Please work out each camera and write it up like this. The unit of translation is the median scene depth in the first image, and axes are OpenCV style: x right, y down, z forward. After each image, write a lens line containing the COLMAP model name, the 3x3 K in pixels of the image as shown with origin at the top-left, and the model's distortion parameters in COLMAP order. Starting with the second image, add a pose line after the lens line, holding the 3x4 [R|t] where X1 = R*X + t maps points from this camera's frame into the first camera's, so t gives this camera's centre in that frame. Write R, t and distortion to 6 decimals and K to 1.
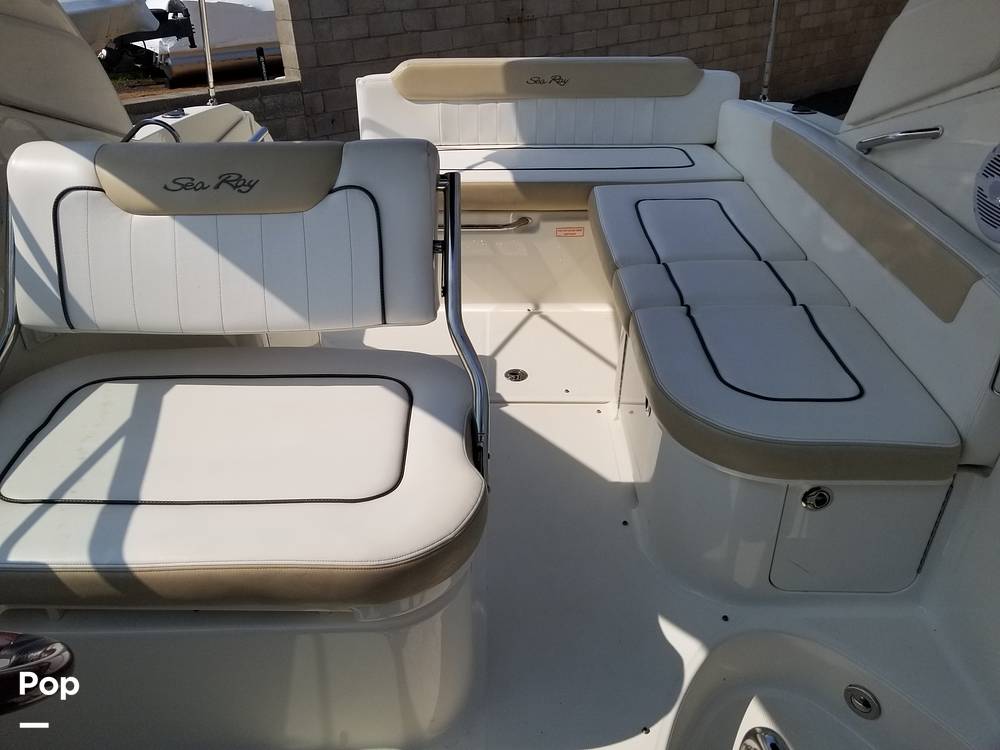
lens RADIAL K [[730.7, 0, 481.8], [0, 730.7, 369.4], [0, 0, 1]] dist [0.034034, -0.049284]
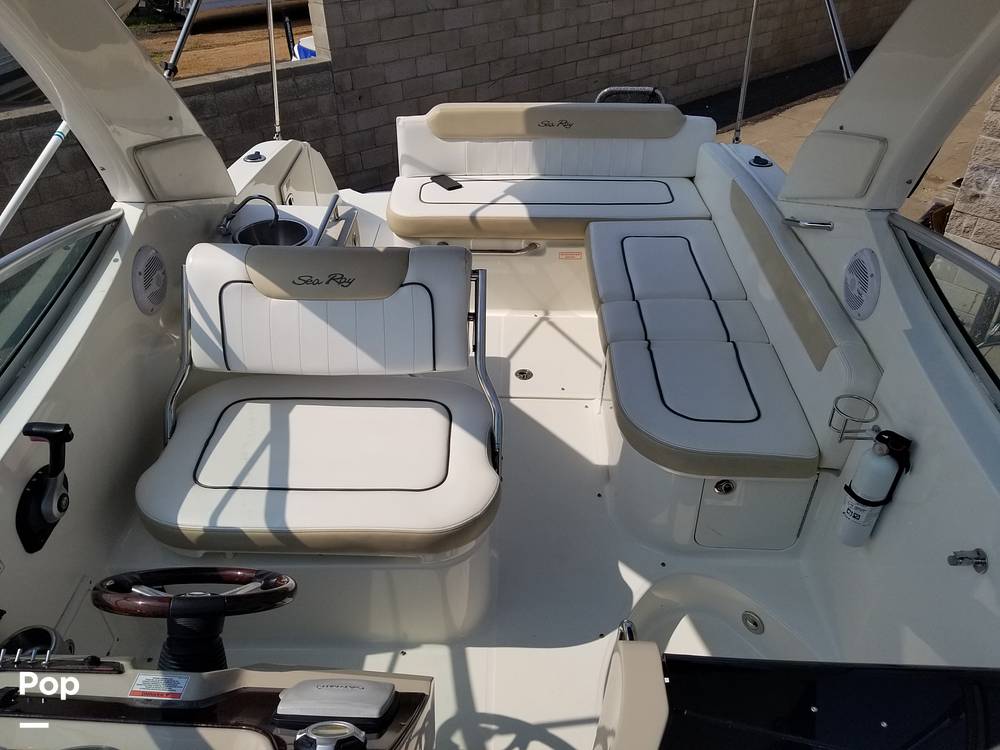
lens RADIAL K [[730.7, 0, 481.8], [0, 730.7, 369.4], [0, 0, 1]] dist [0.034034, -0.049284]
pose [[0.999716, 0.018047, -0.015557, -0.011147], [-0.016708, 0.996471, 0.082258, -0.166153], [0.016987, -0.081975, 0.996490, -0.437320]]
